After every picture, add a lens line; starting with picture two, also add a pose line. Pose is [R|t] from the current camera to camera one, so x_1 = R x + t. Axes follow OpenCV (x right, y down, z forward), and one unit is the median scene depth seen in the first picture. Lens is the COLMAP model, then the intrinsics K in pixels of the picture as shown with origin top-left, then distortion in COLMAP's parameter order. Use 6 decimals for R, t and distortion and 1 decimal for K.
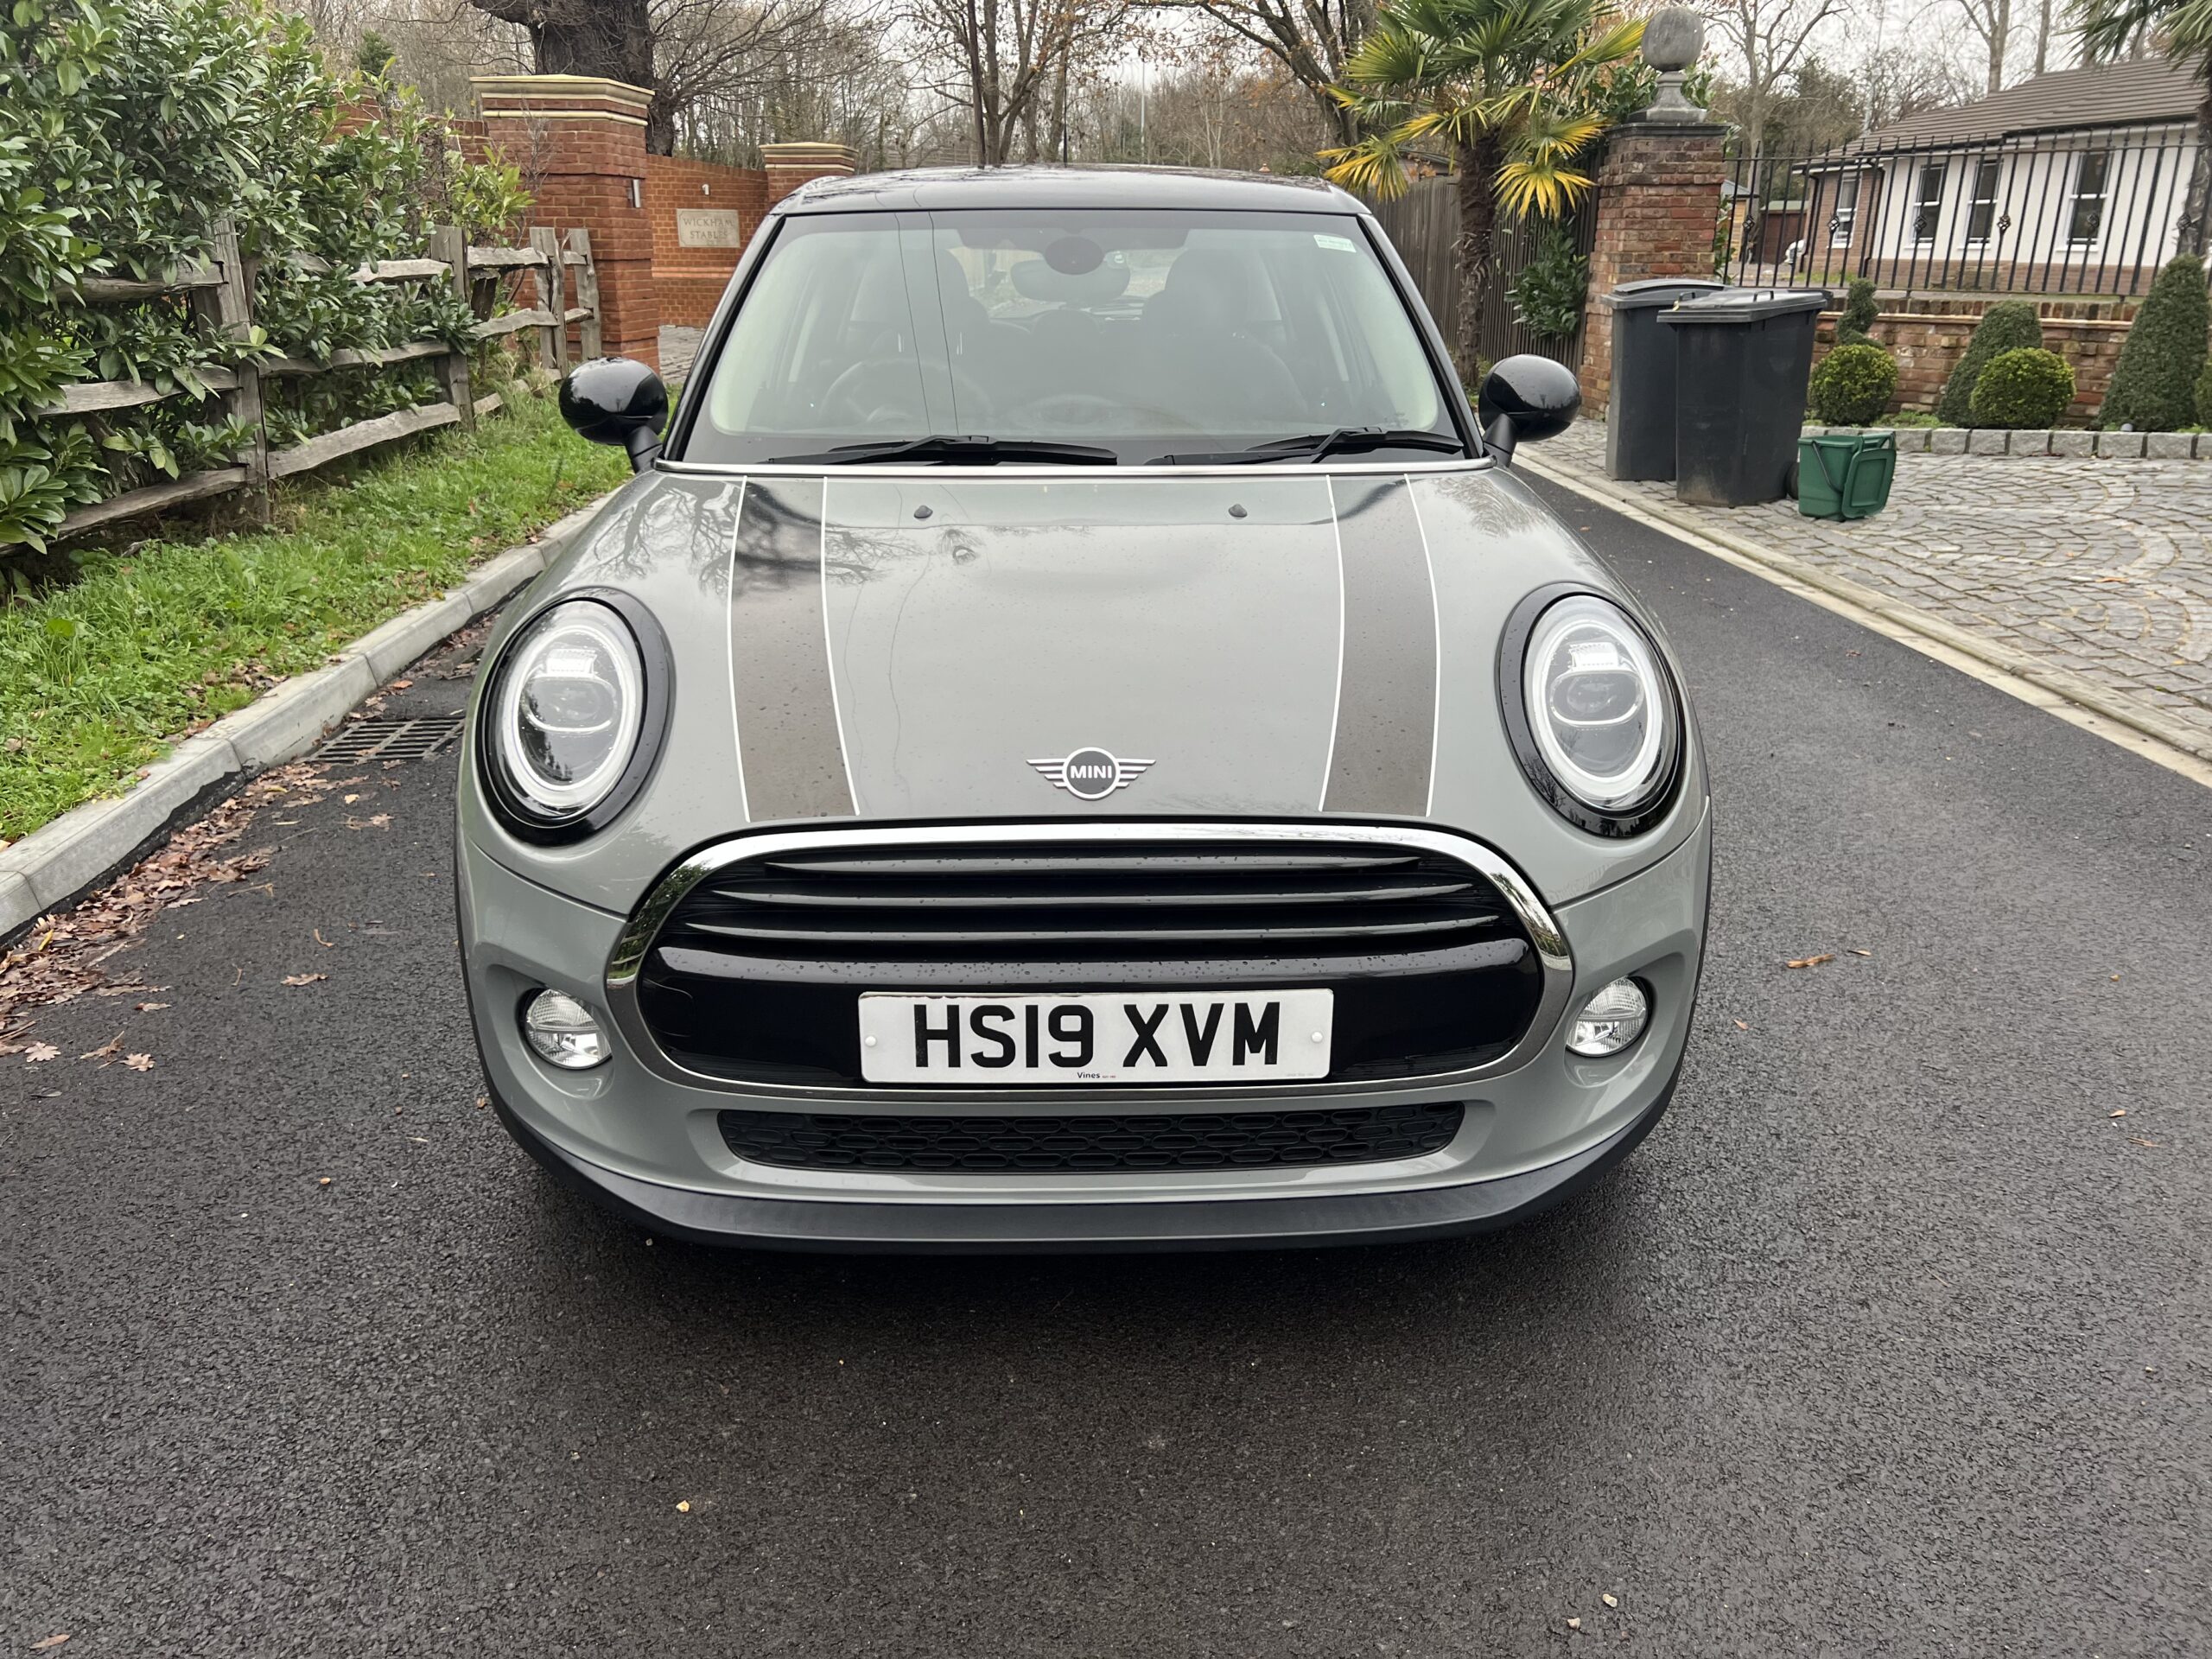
lens RADIAL K [[1663.4, 0, 1096.2], [0, 1663.4, 813.4], [0, 0, 1]] dist [0.049253, -0.056625]
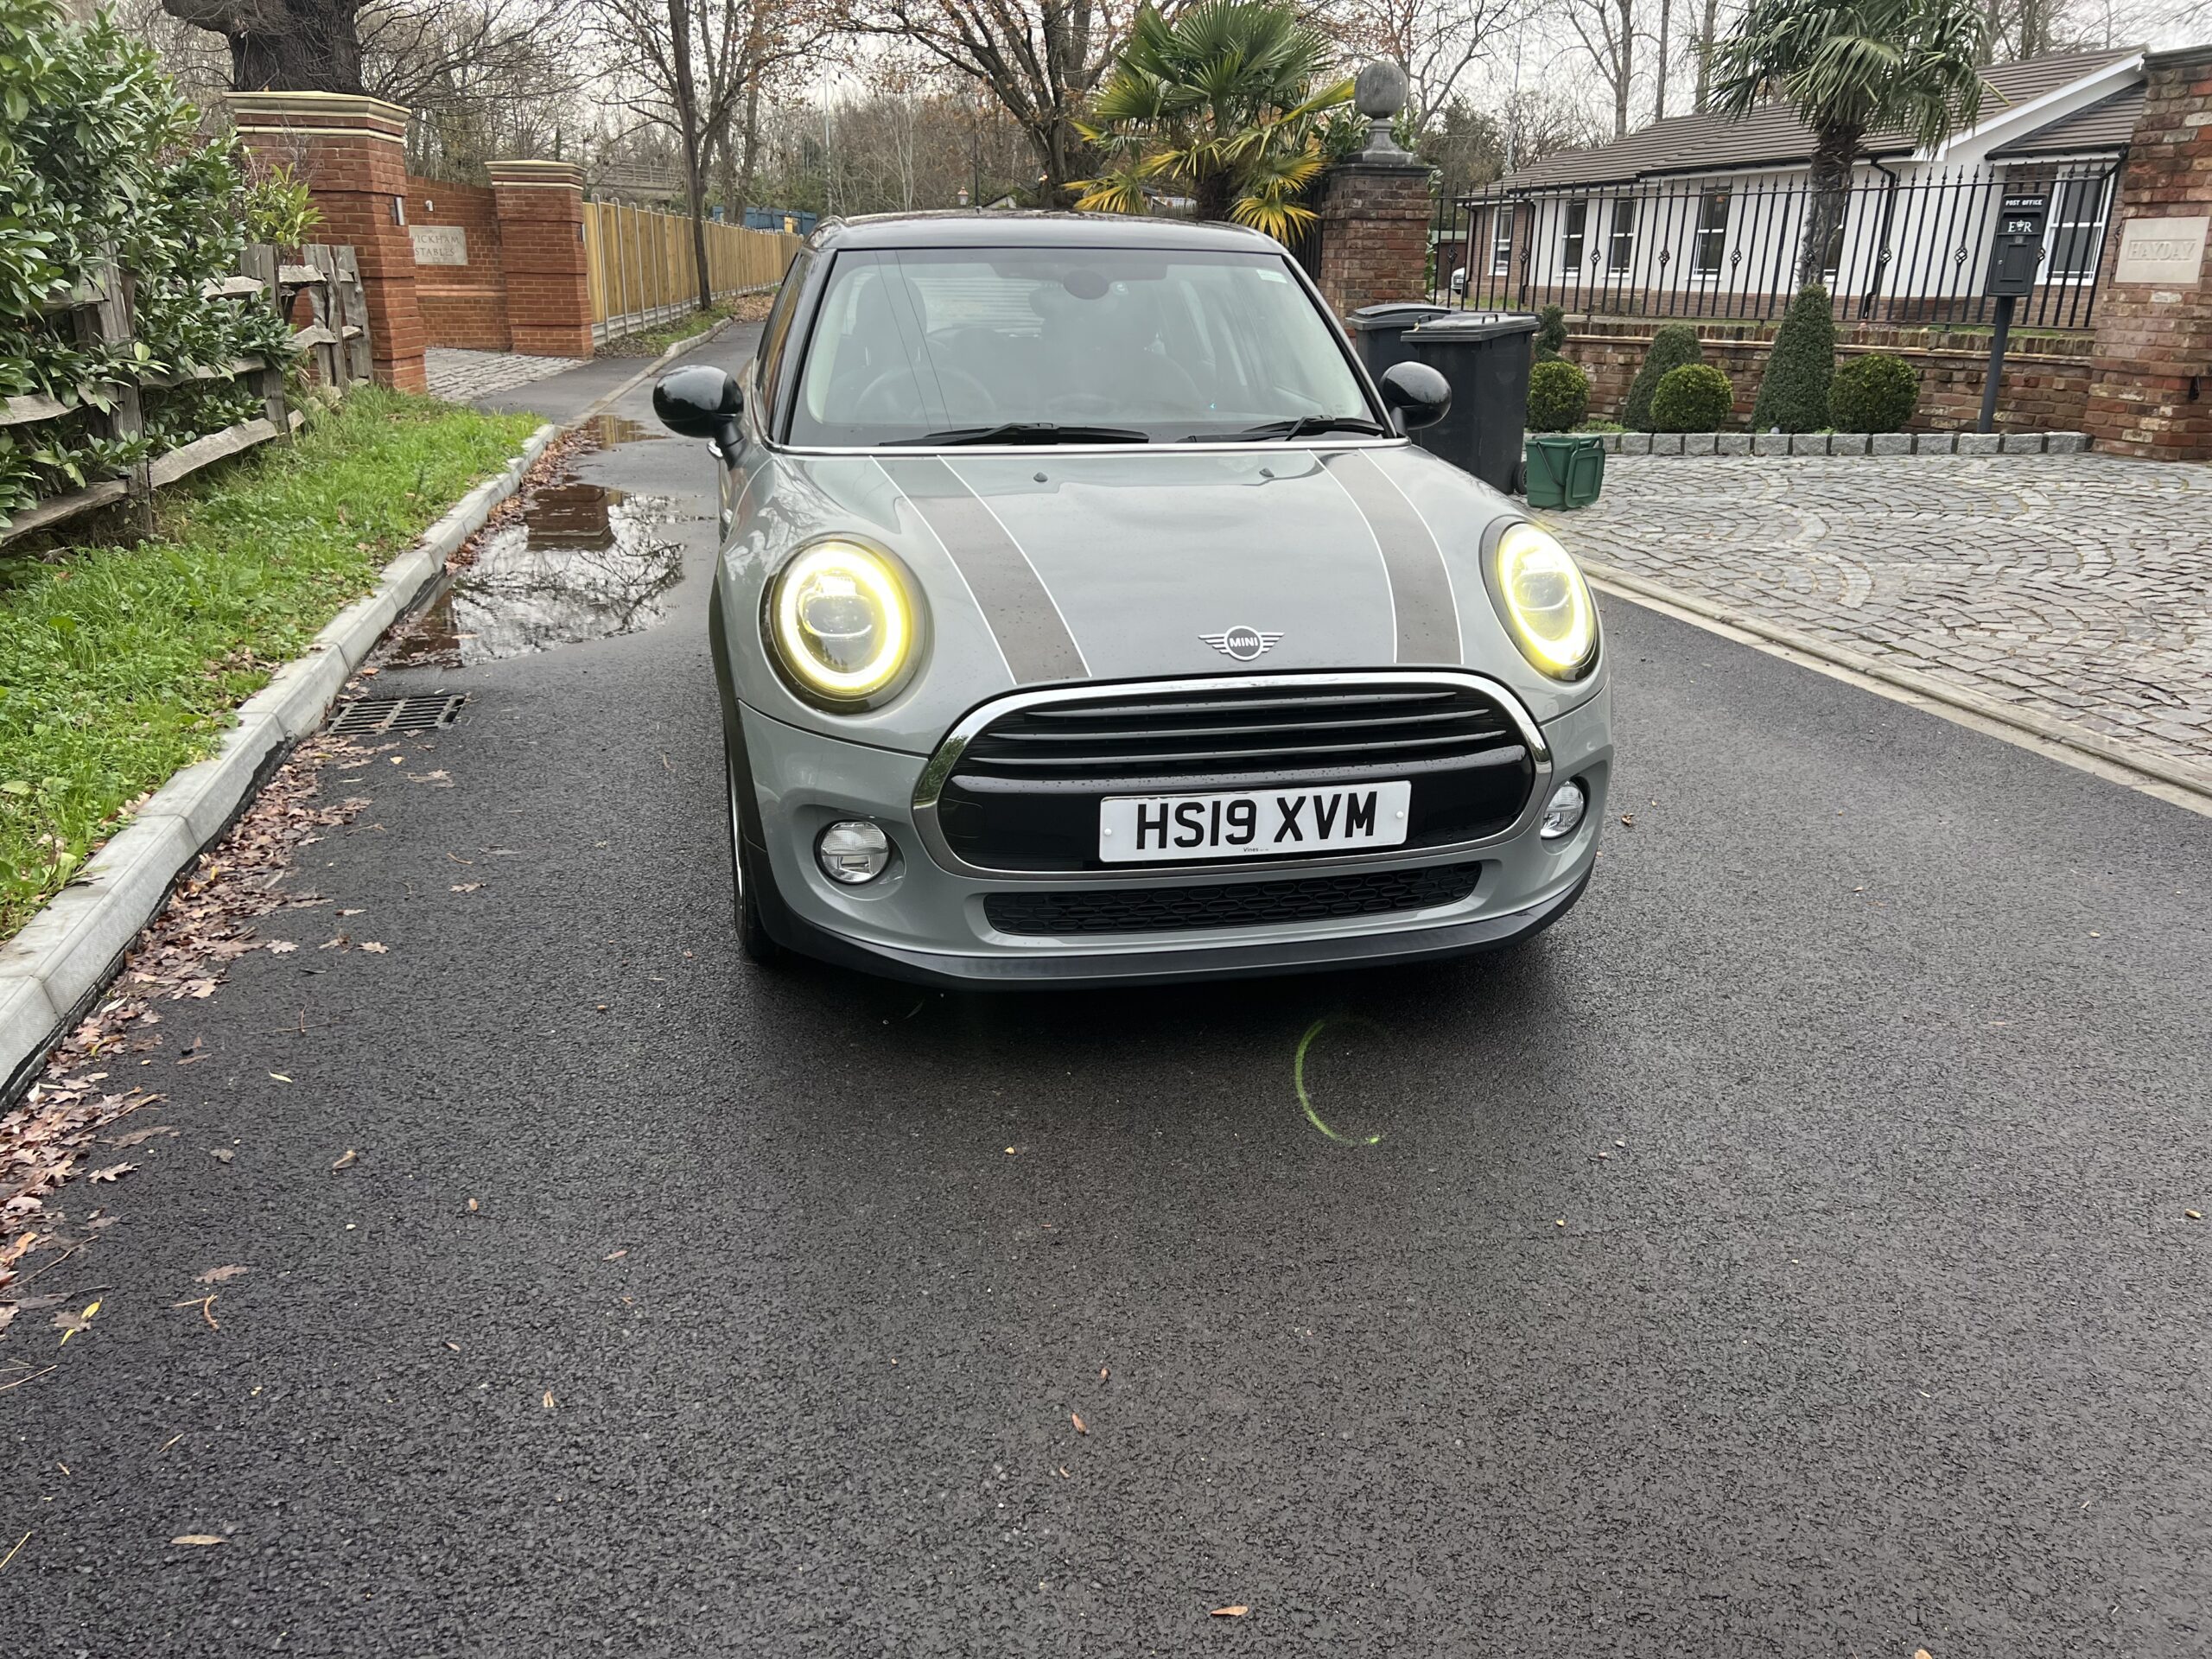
lens RADIAL K [[1659.3, 0, 1106.0], [0, 1659.3, 829.5], [0, 0, 1]] dist [0.038581, -0.037214]
pose [[0.983179, -0.050815, 0.175434, -0.207195], [0.051067, 0.998690, 0.003076, 0.069280], [-0.175361, 0.005935, 0.984486, -0.222157]]
